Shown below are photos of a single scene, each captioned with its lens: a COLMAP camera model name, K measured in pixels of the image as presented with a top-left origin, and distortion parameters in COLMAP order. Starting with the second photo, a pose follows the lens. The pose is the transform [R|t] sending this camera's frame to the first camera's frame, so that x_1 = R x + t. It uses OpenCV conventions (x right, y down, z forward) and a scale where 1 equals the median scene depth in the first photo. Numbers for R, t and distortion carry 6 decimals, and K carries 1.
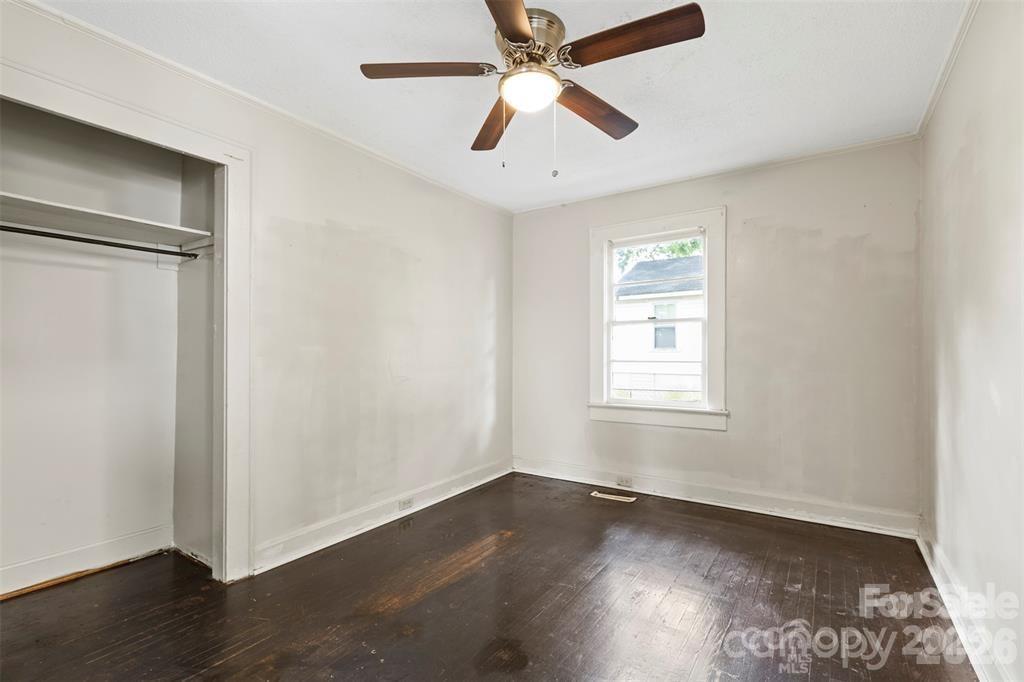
lens RADIAL K [[464.1, 0, 515.4], [0, 464.1, 349.5], [0, 0, 1]] dist [0.002479, -0.000853]
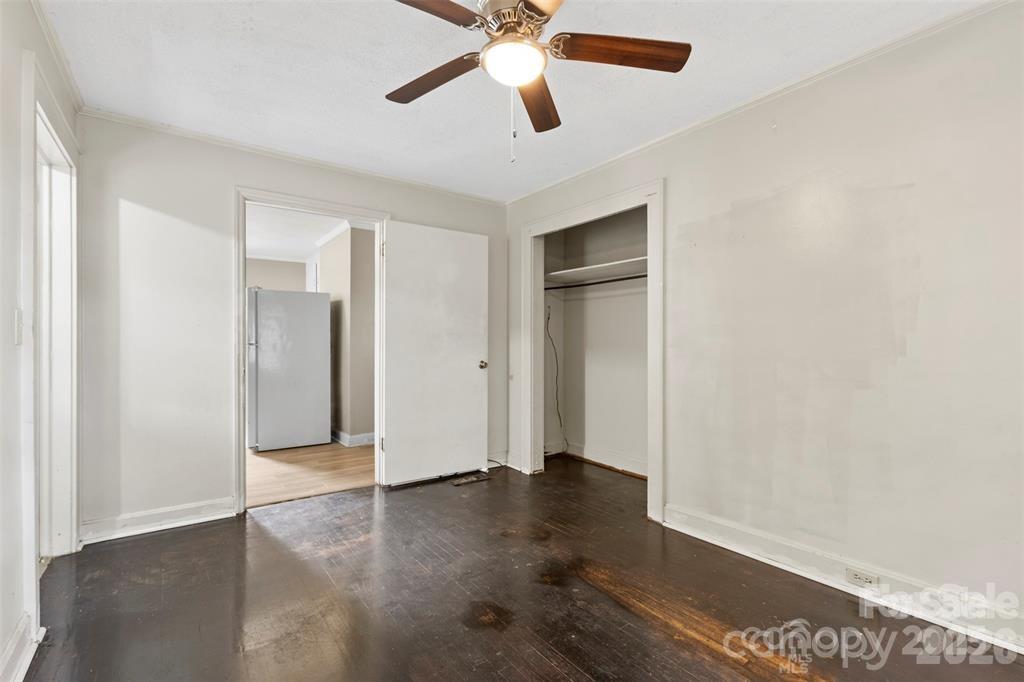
lens RADIAL K [[464.1, 0, 511.3], [0, 464.1, 342.3], [0, 0, 1]] dist [0.002479, -0.000853]
pose [[-0.345458, -0.001652, -0.938433, 0.570930], [0.009310, 0.999943, -0.005188, 0.002734], [0.938388, -0.010529, -0.345423, 0.819206]]
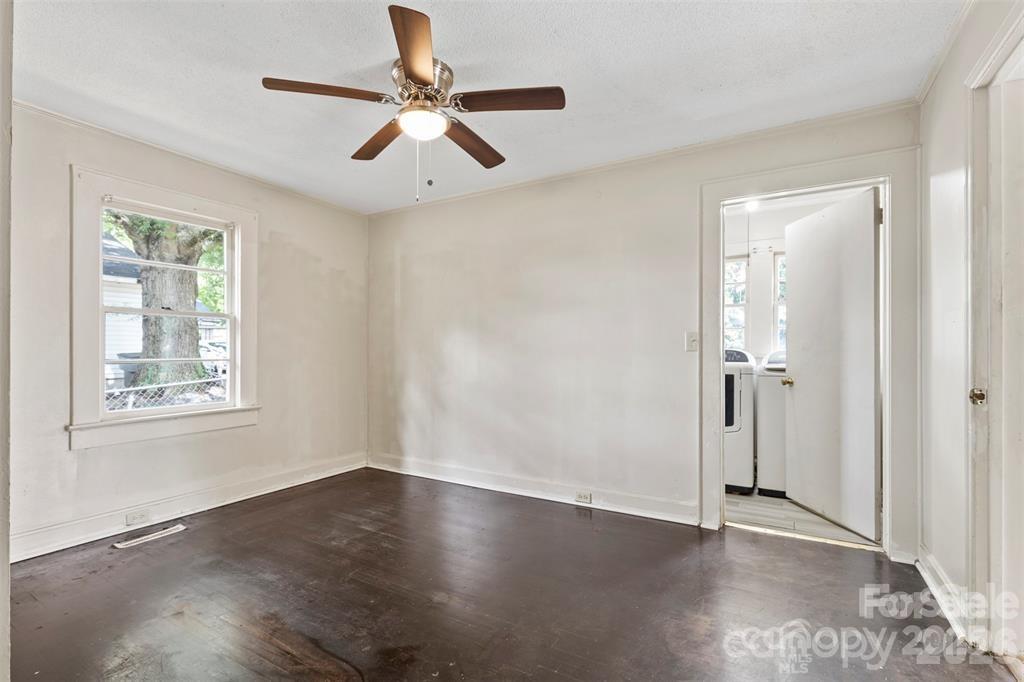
lens RADIAL K [[464.1, 0, 515.3], [0, 464.1, 346.9], [0, 0, 1]] dist [0.002479, -0.000853]
pose [[-0.054080, 0.009682, 0.998490, -0.702196], [-0.009445, 0.999903, -0.010207, 0.004789], [-0.998492, -0.009983, -0.053983, 0.517009]]
